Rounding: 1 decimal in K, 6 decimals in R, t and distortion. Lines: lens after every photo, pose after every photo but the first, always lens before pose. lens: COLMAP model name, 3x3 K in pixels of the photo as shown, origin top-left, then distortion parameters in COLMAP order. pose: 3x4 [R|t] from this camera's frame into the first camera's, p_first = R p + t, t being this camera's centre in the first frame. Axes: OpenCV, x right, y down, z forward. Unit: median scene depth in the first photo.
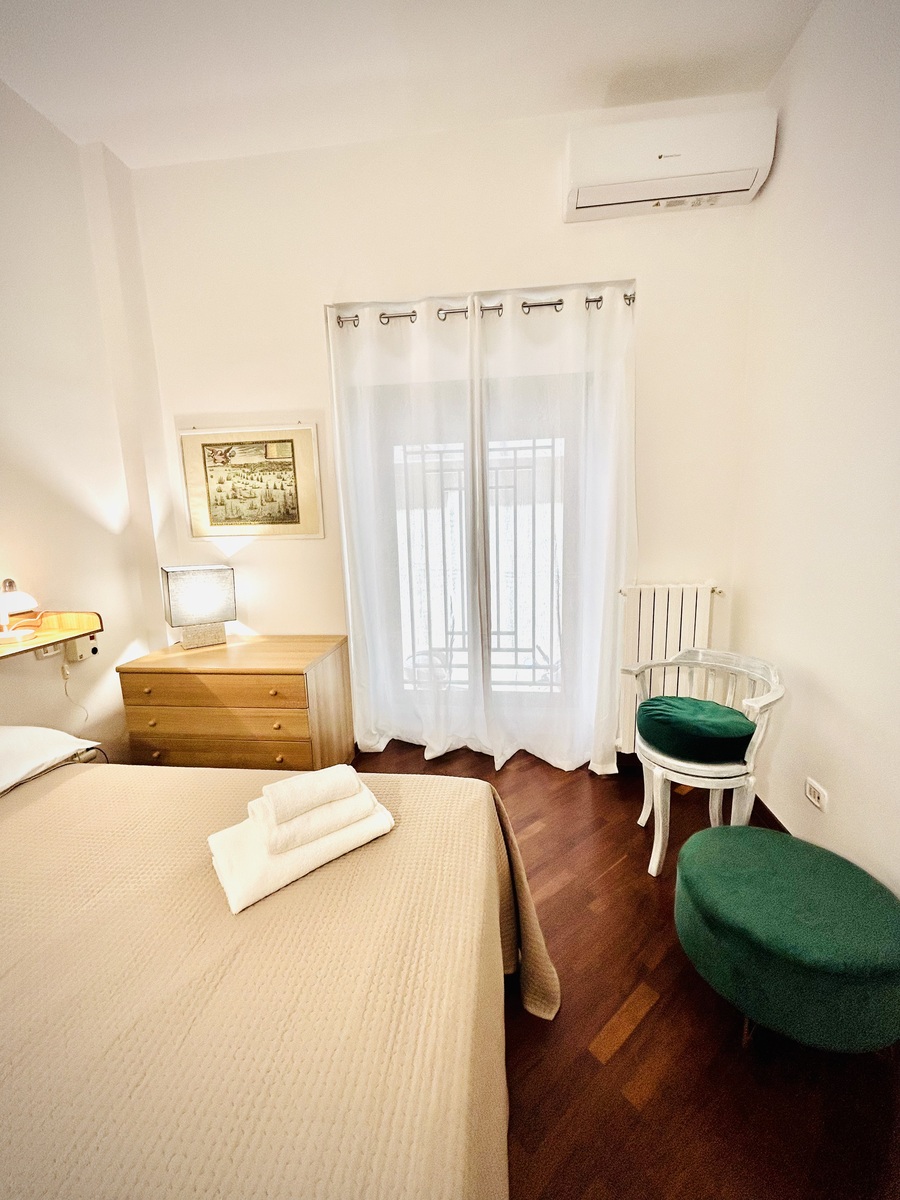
lens RADIAL K [[482.3, 0, 451.2], [0, 482.3, 600.6], [0, 0, 1]] dist [0.001219, 0.000166]
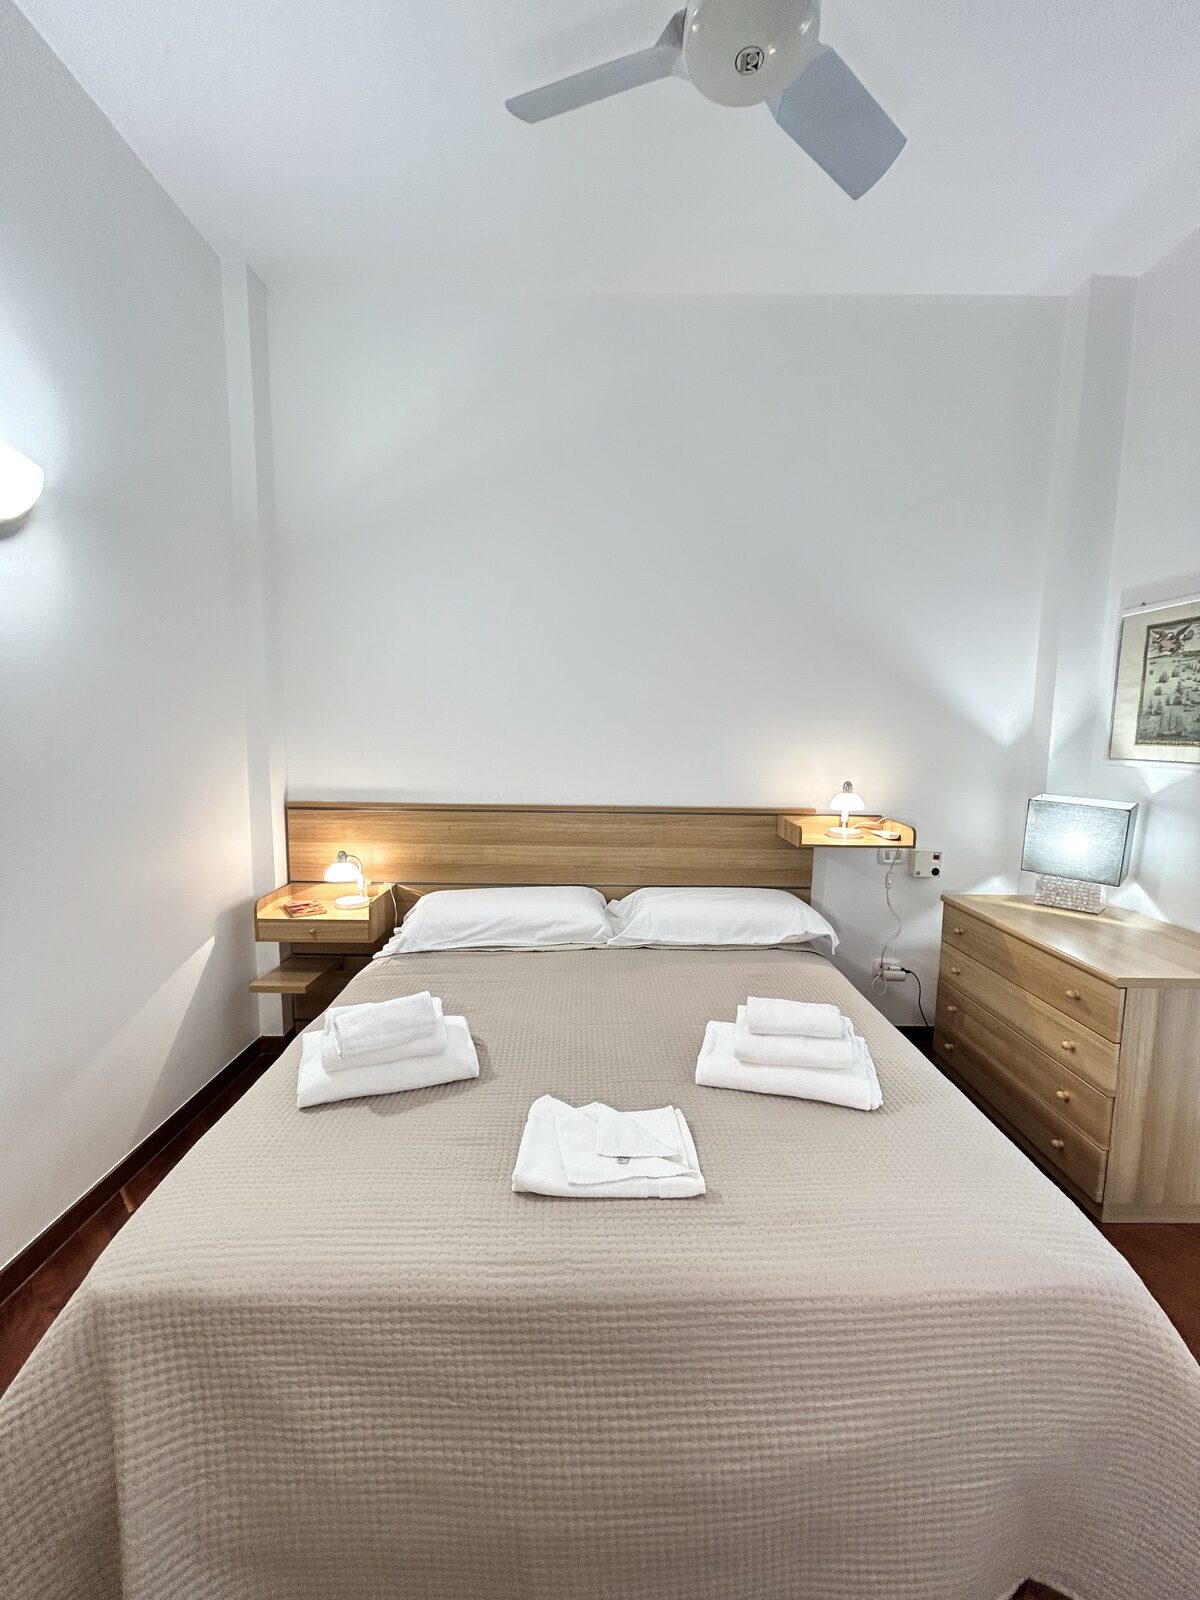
lens RADIAL K [[643.0, 0, 602.7], [0, 643.0, 801.5], [0, 0, 1]] dist [0.001219, 0.000166]
pose [[0.130493, 0.137034, -0.981933, 0.313537], [-0.188089, 0.975838, 0.111188, -0.038158], [0.973444, 0.170182, 0.153115, 0.150988]]
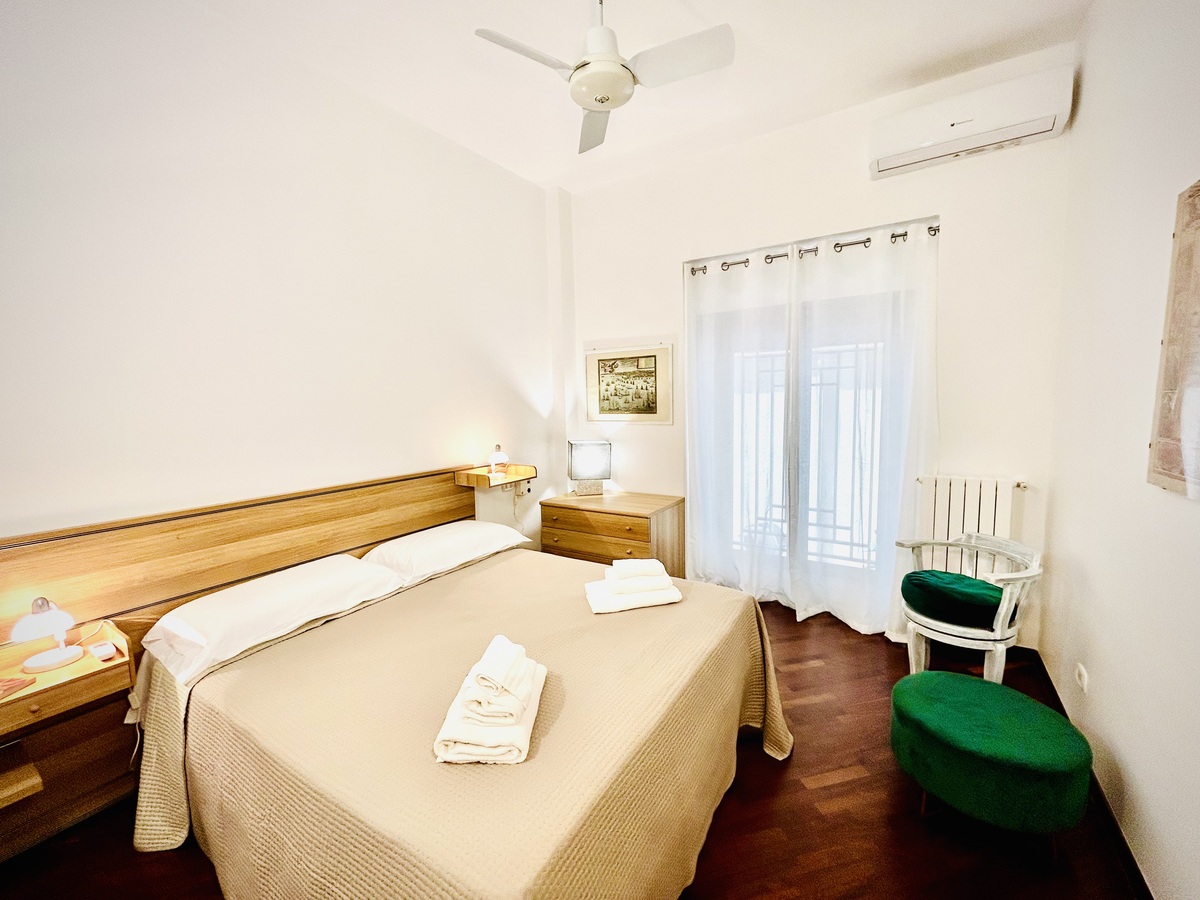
lens RADIAL K [[482.3, 0, 605.5], [0, 482.3, 447.6], [0, 0, 1]] dist [0.001219, 0.000166]
pose [[0.901757, 0.049030, -0.429454, 0.157337], [-0.076961, 0.995883, -0.047902, 0.015931], [0.425338, 0.076247, 0.901817, -0.315078]]
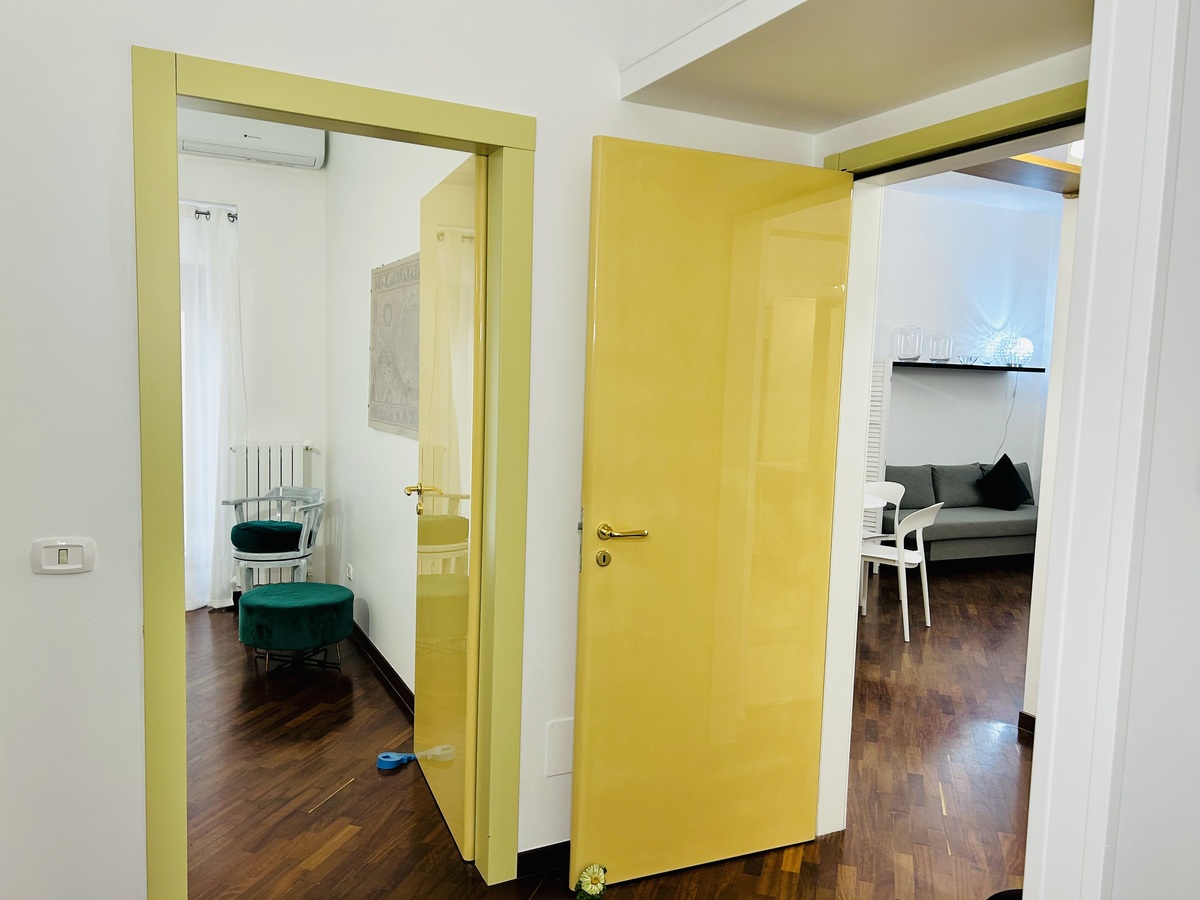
lens RADIAL K [[920.0, 0, 604.9], [0, 920.0, 441.8], [0, 0, 1]] dist [0.043687, -0.044977]
pose [[0.831407, 0.007237, 0.555617, -0.144877], [0.047727, 0.995290, -0.084382, 0.186087], [-0.553611, 0.096674, 0.827145, -1.313204]]
